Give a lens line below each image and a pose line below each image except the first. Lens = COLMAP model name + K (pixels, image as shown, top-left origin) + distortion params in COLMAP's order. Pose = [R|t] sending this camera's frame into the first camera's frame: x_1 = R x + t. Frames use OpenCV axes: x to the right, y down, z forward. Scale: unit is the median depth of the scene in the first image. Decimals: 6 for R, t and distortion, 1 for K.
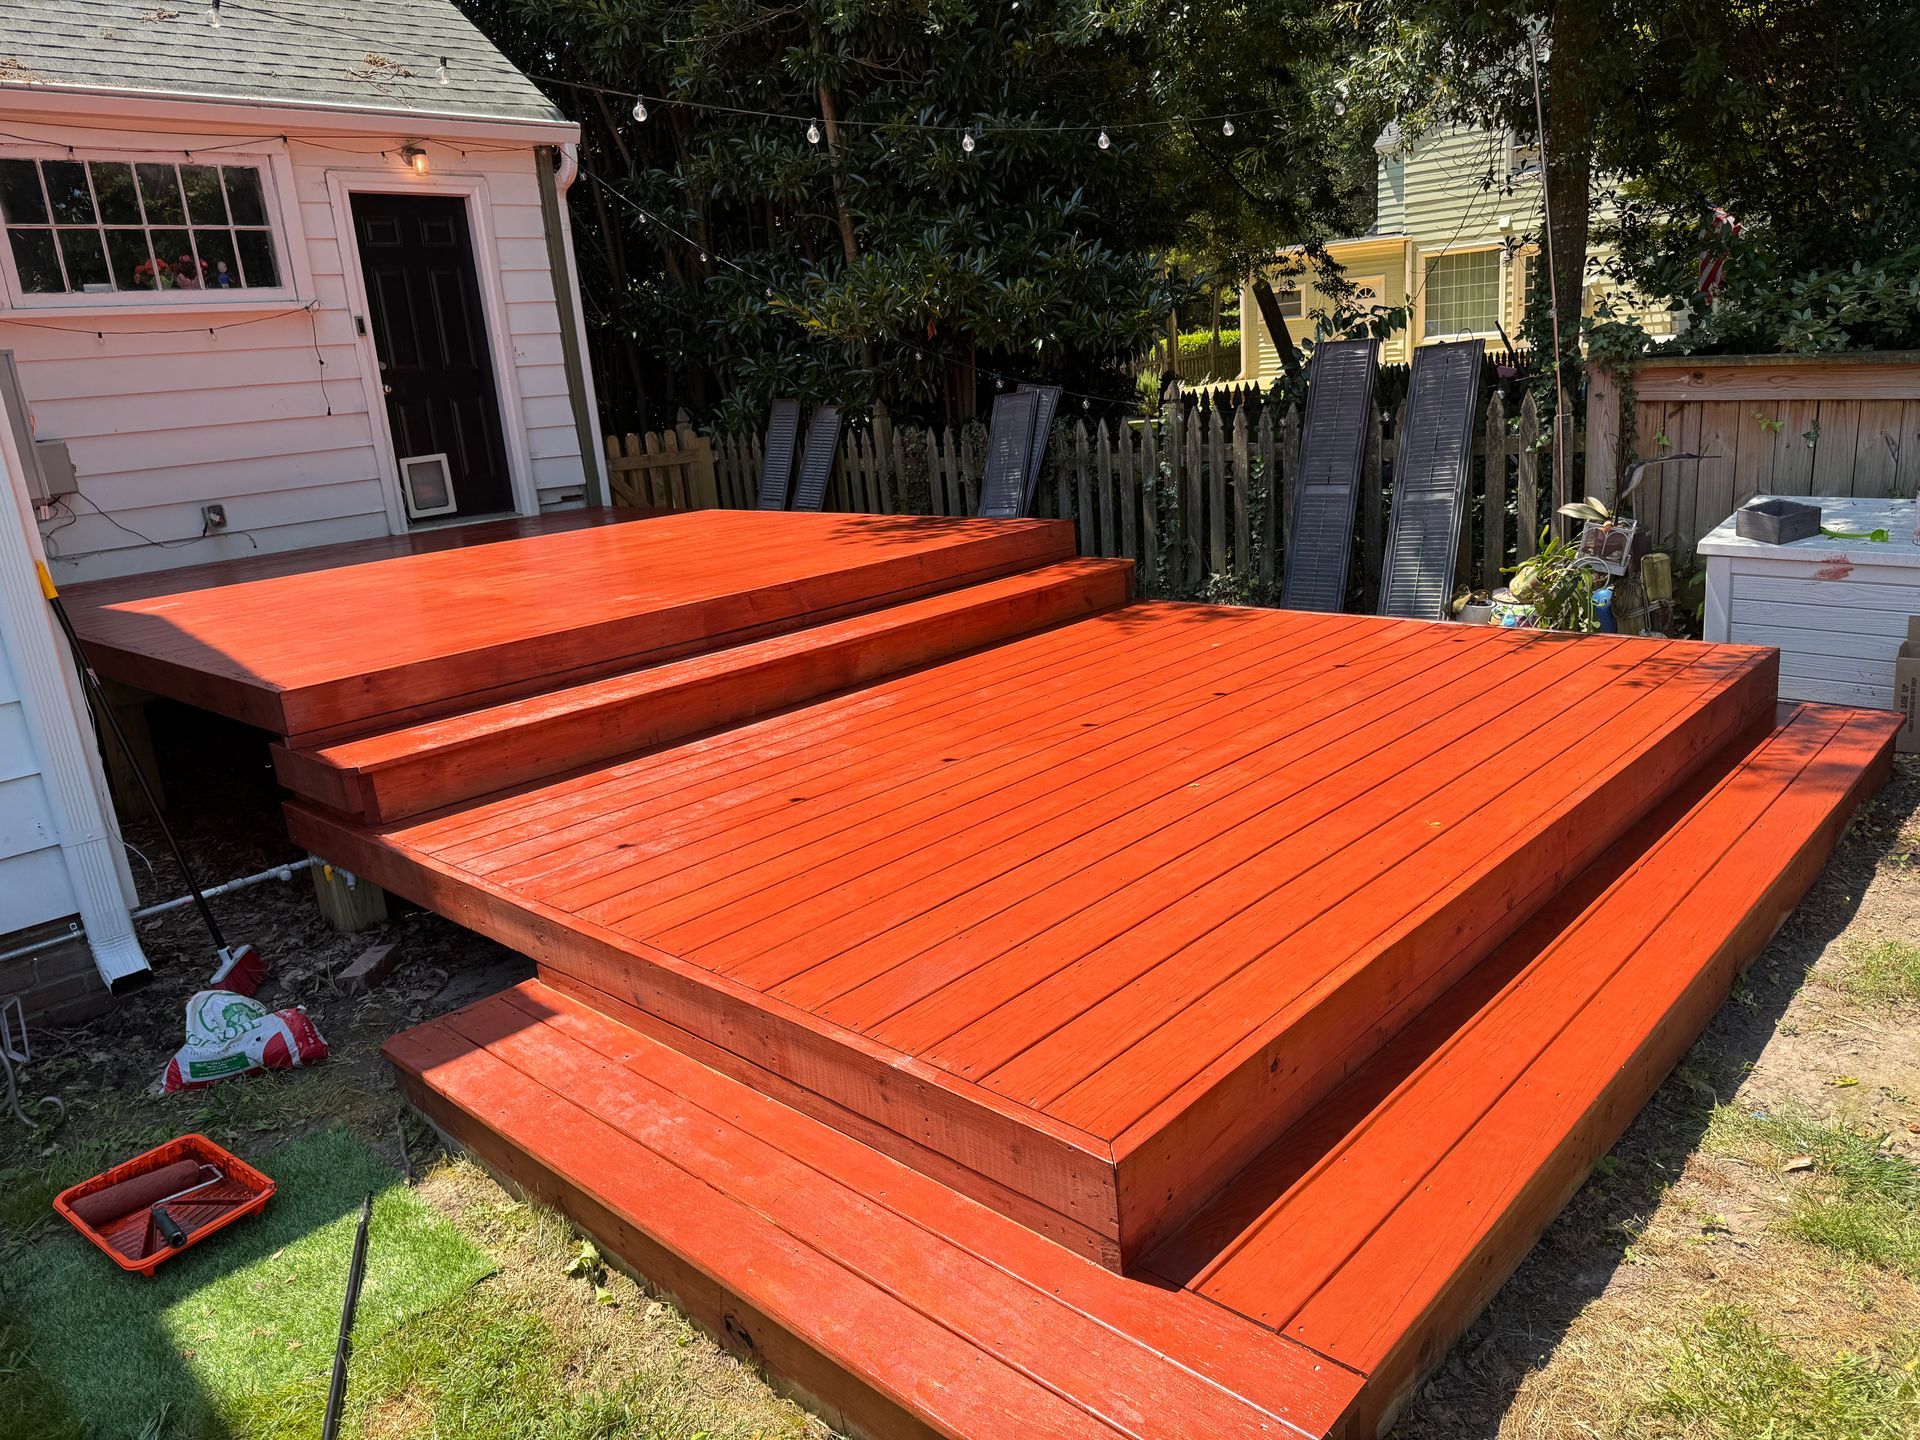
lens RADIAL K [[1360.0, 0, 960.0], [0, 1360.0, 720.0], [0, 0, 1]] dist [0.004720, 0.006537]
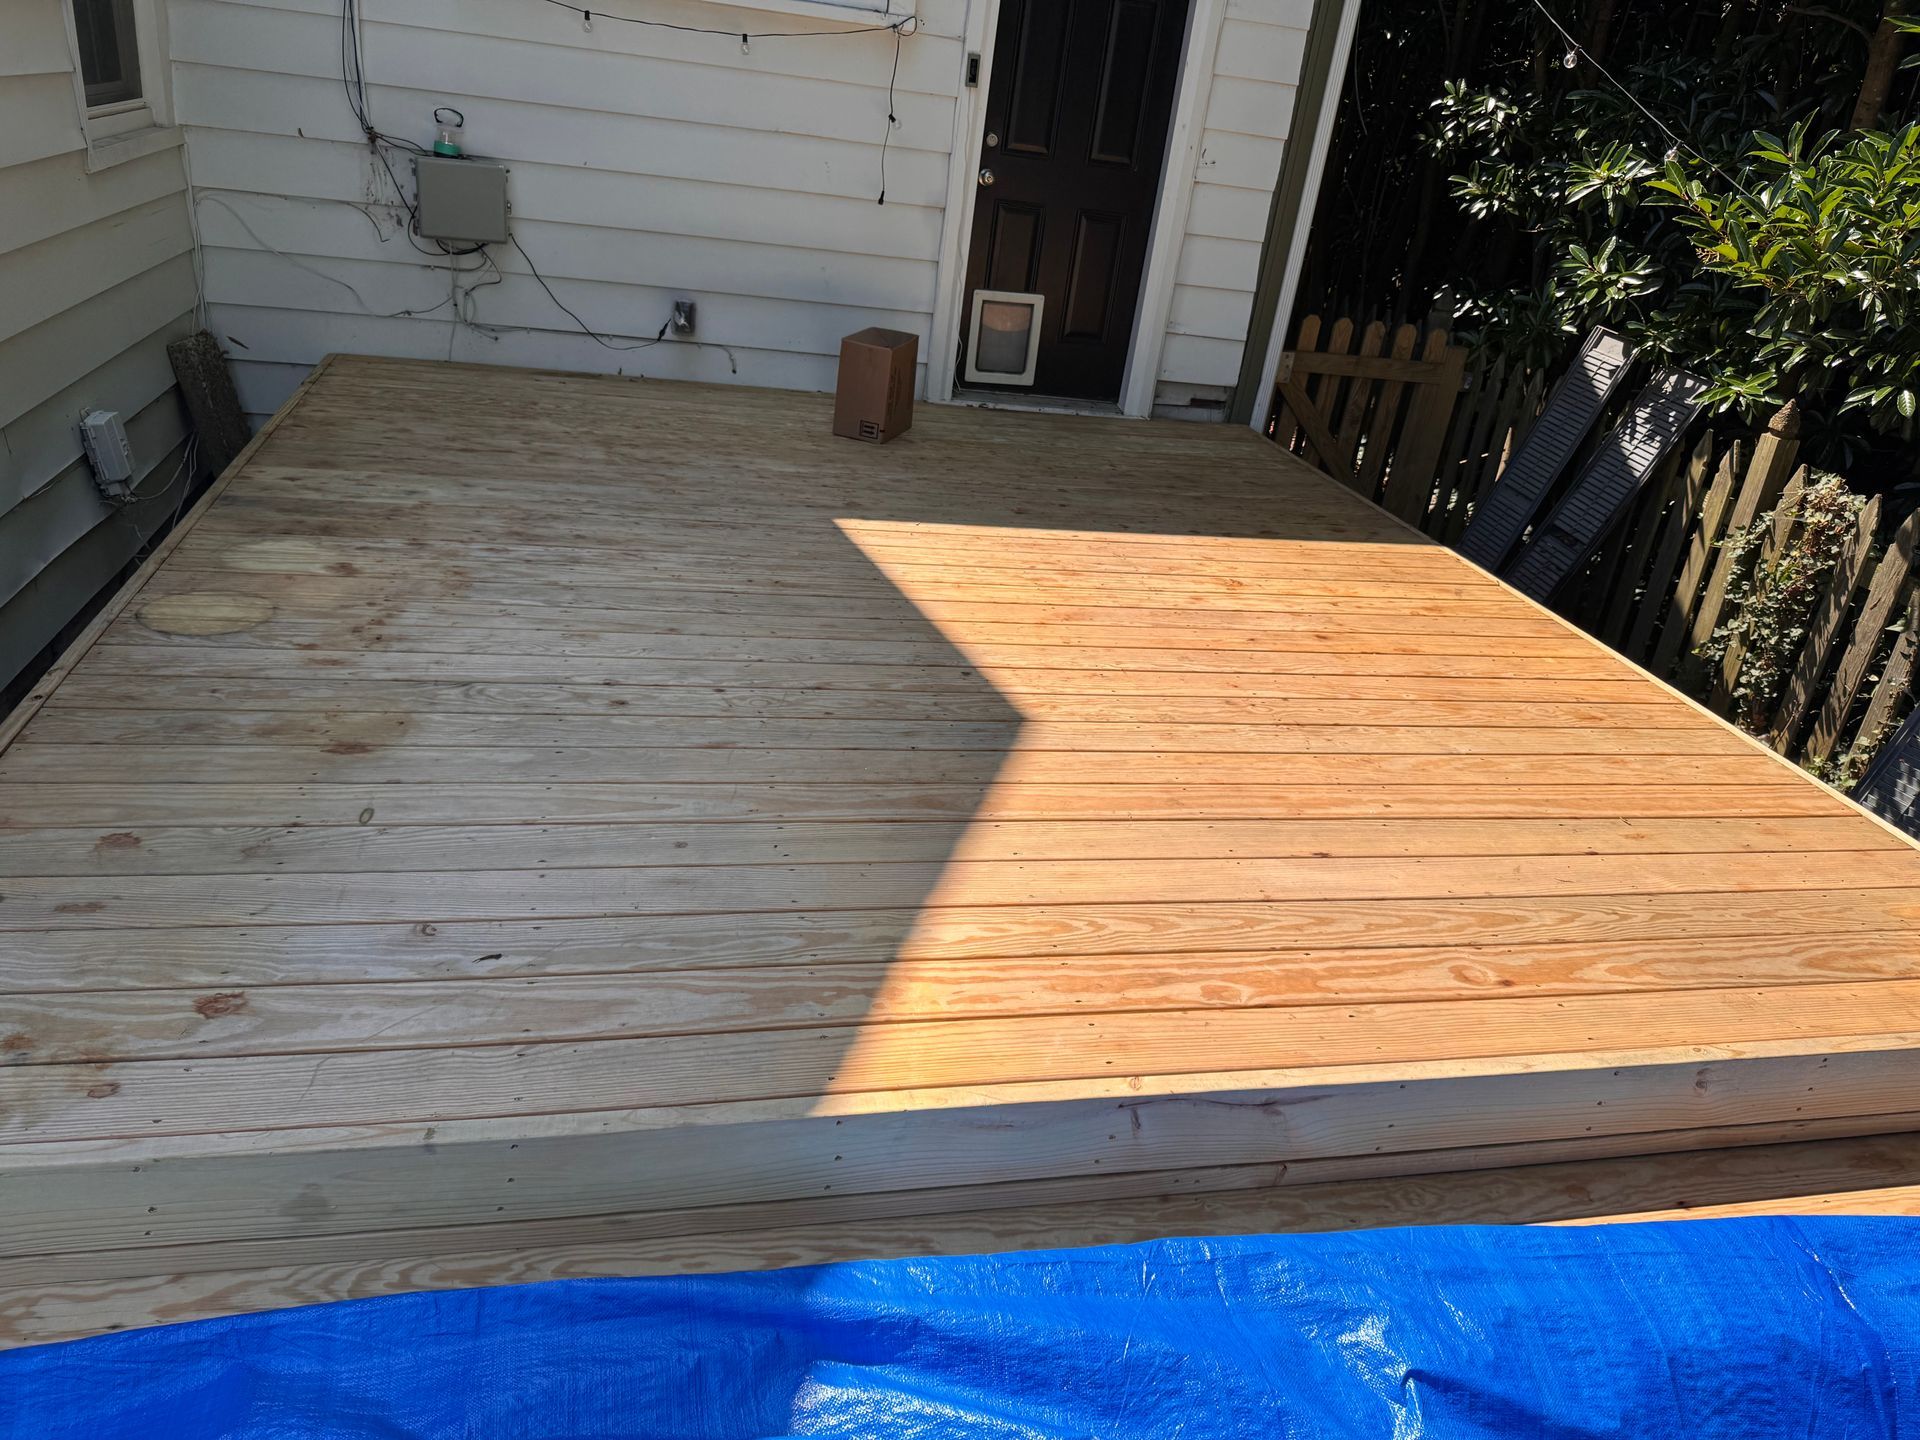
lens RADIAL K [[1360.0, 0, 960.0], [0, 1360.0, 720.0], [0, 0, 1]] dist [0.004720, 0.006537]
pose [[0.814713, 0.400177, -0.419644, -0.051762], [-0.325421, 0.914522, 0.240312, -0.147577], [0.479941, -0.059225, 0.875299, 0.383455]]
